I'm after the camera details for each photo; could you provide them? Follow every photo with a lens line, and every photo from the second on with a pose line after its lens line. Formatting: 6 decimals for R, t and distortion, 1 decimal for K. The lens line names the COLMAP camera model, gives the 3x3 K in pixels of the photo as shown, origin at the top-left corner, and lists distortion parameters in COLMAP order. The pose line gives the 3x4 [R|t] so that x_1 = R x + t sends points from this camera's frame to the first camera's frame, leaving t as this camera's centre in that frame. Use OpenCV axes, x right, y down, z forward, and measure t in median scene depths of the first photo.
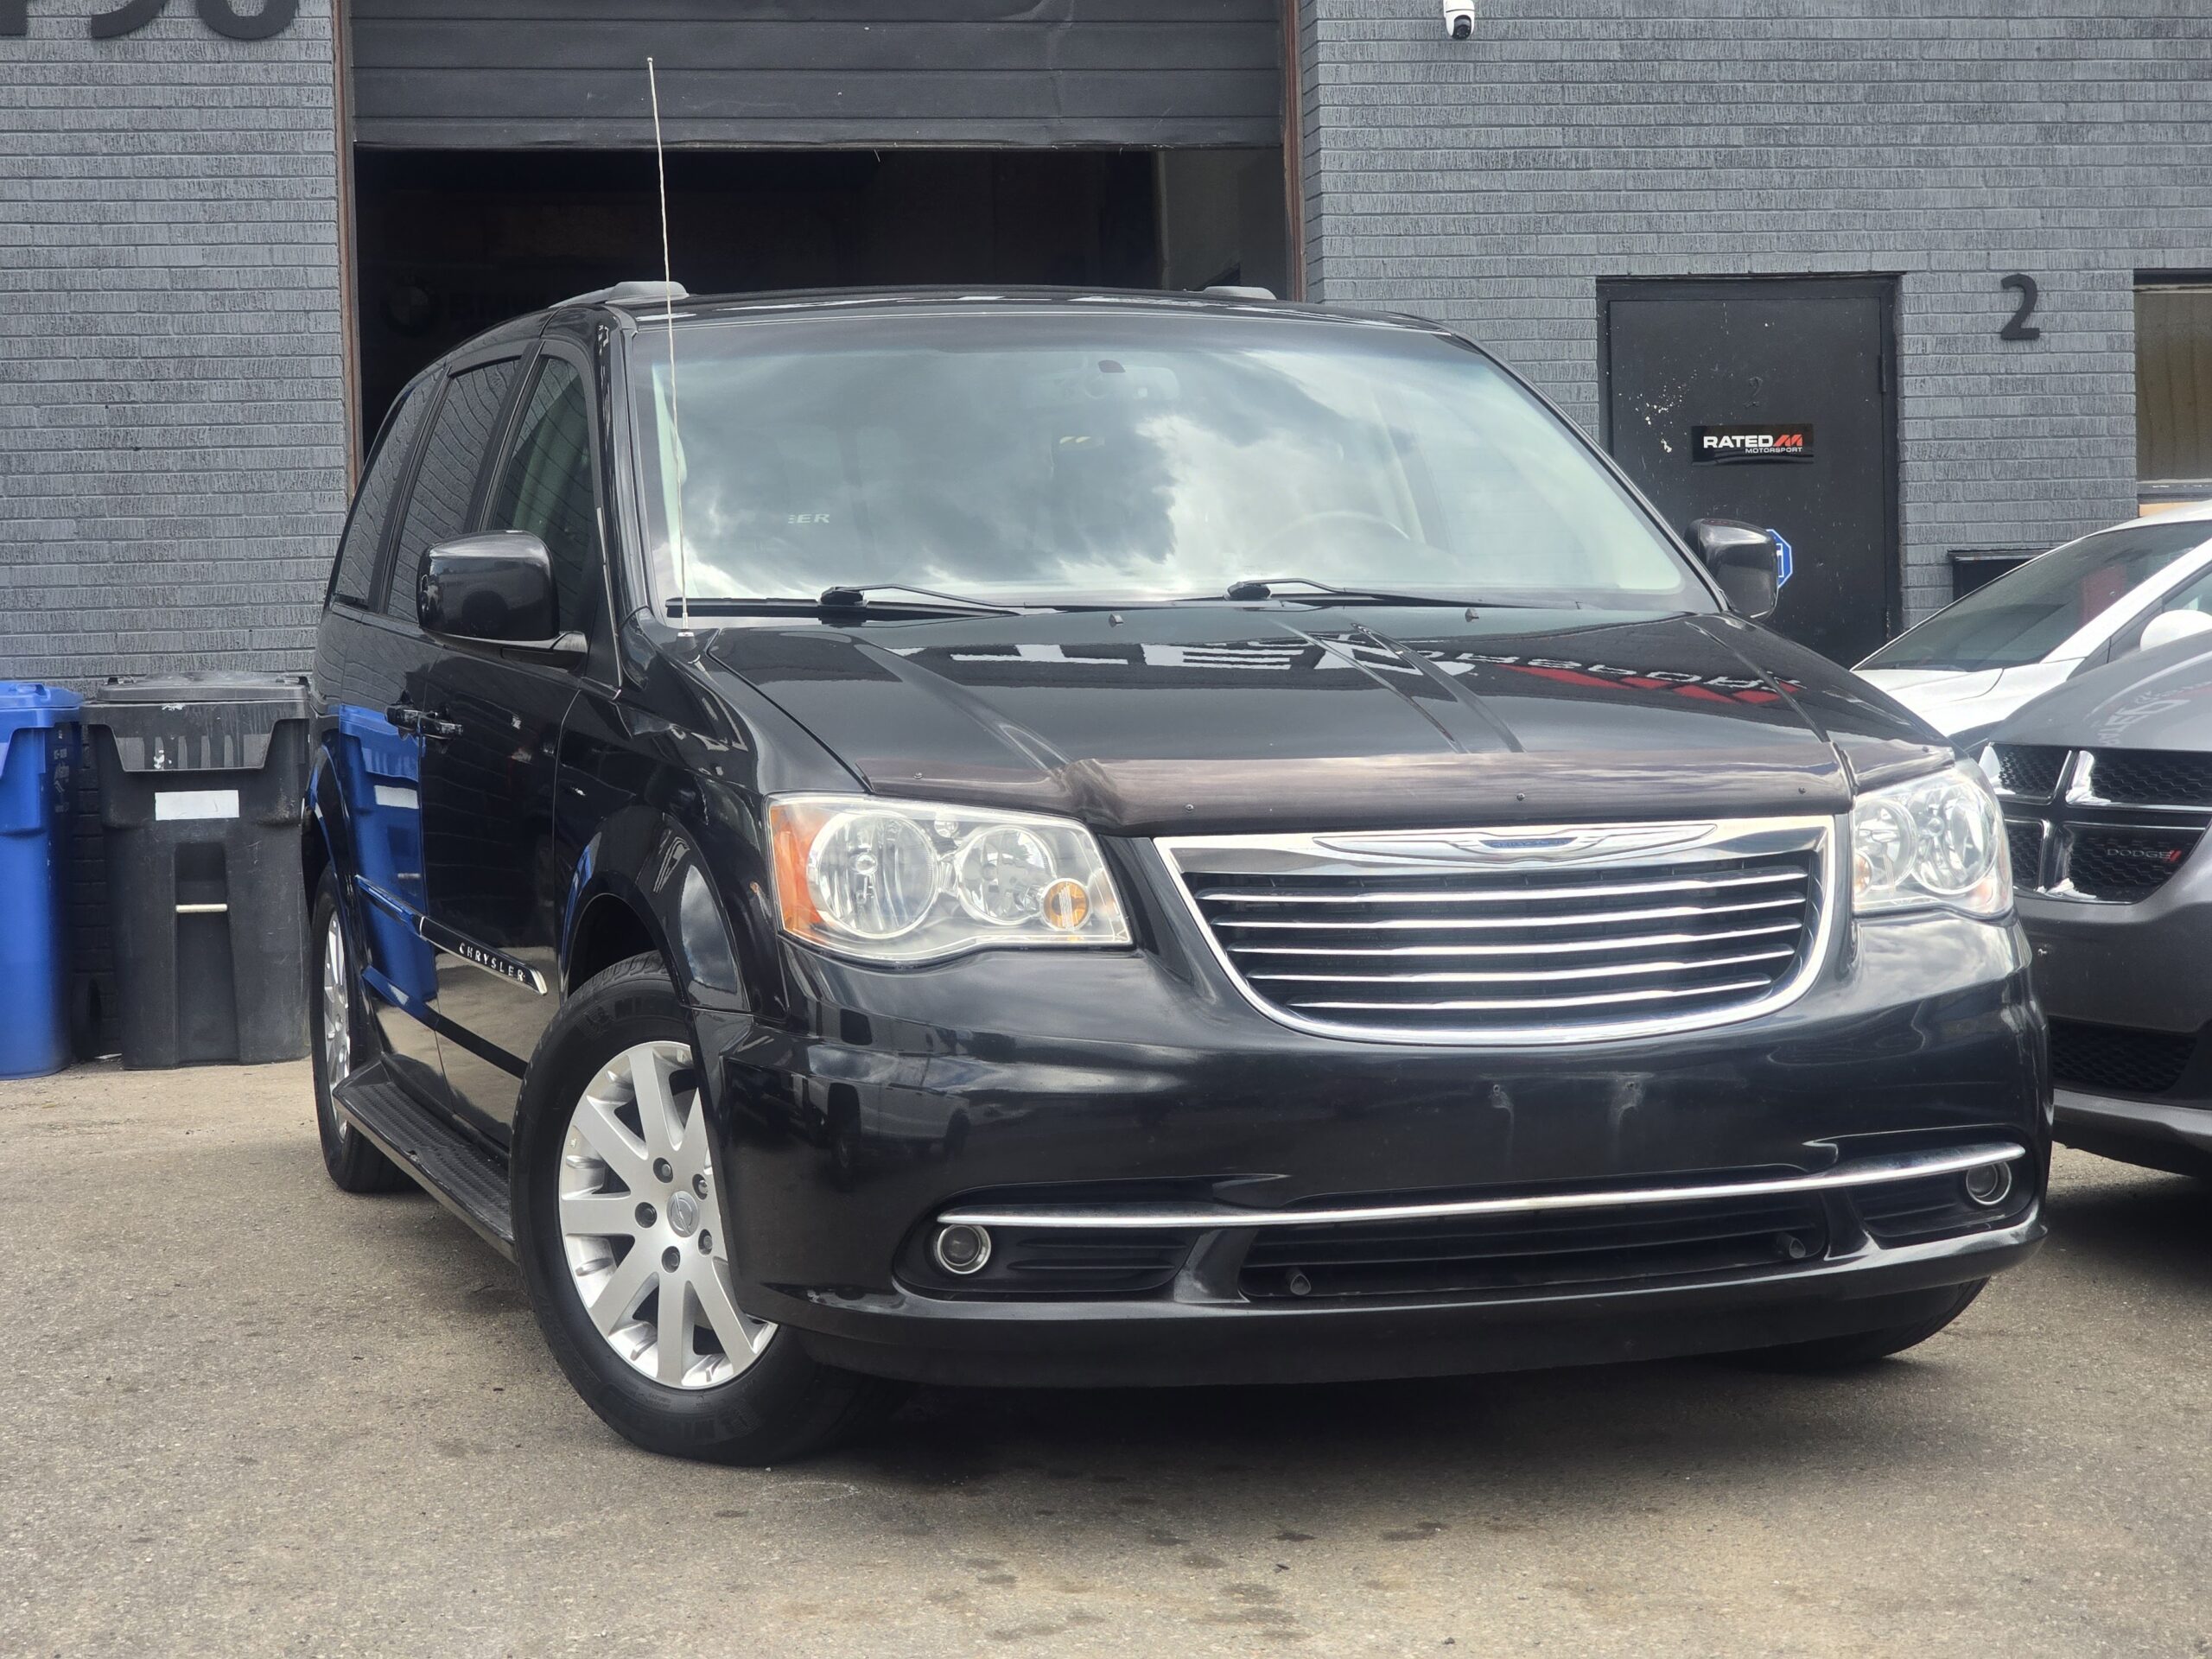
lens RADIAL K [[4402.0, 0, 1106.0], [0, 4402.0, 829.5], [0, 0, 1]] dist [-0.198236, 2.227825]
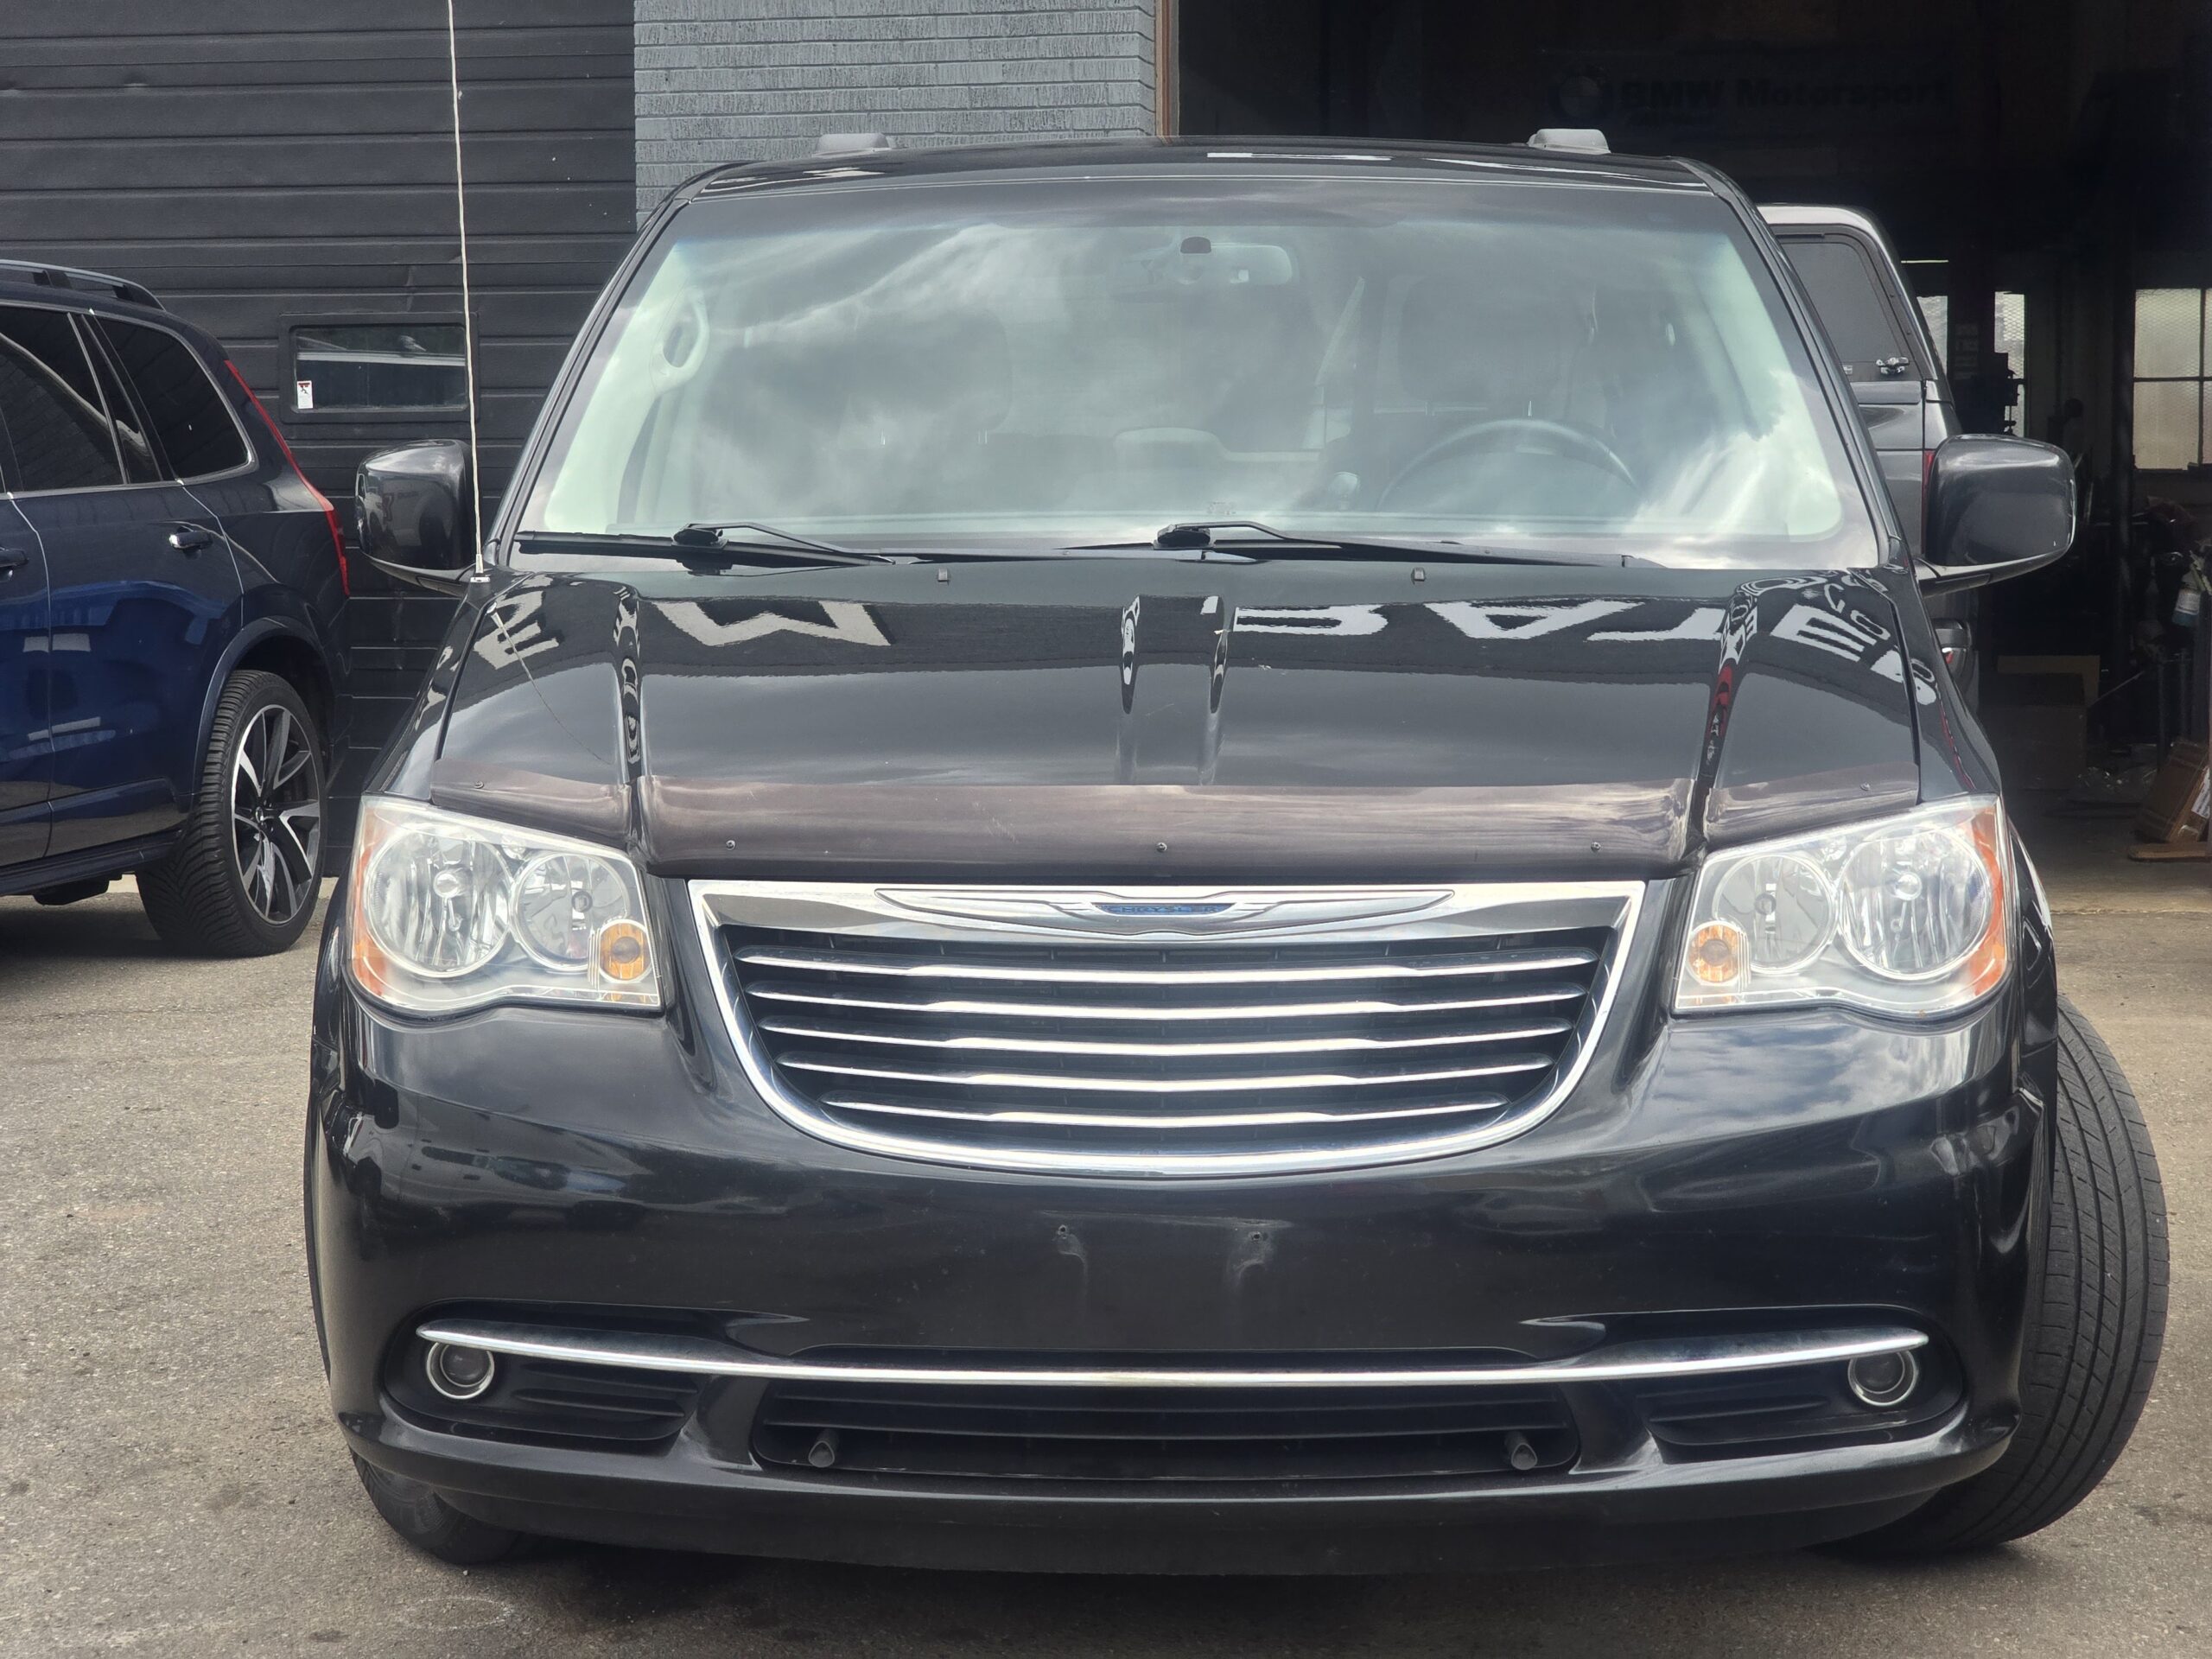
lens RADIAL K [[4402.0, 0, 1106.0], [0, 4402.0, 829.5], [0, 0, 1]] dist [-0.198236, 2.227825]
pose [[0.940696, 0.047890, -0.335852, 0.336646], [-0.030658, 0.997936, 0.056429, -0.052515], [0.337861, -0.042786, 0.940223, 0.268485]]
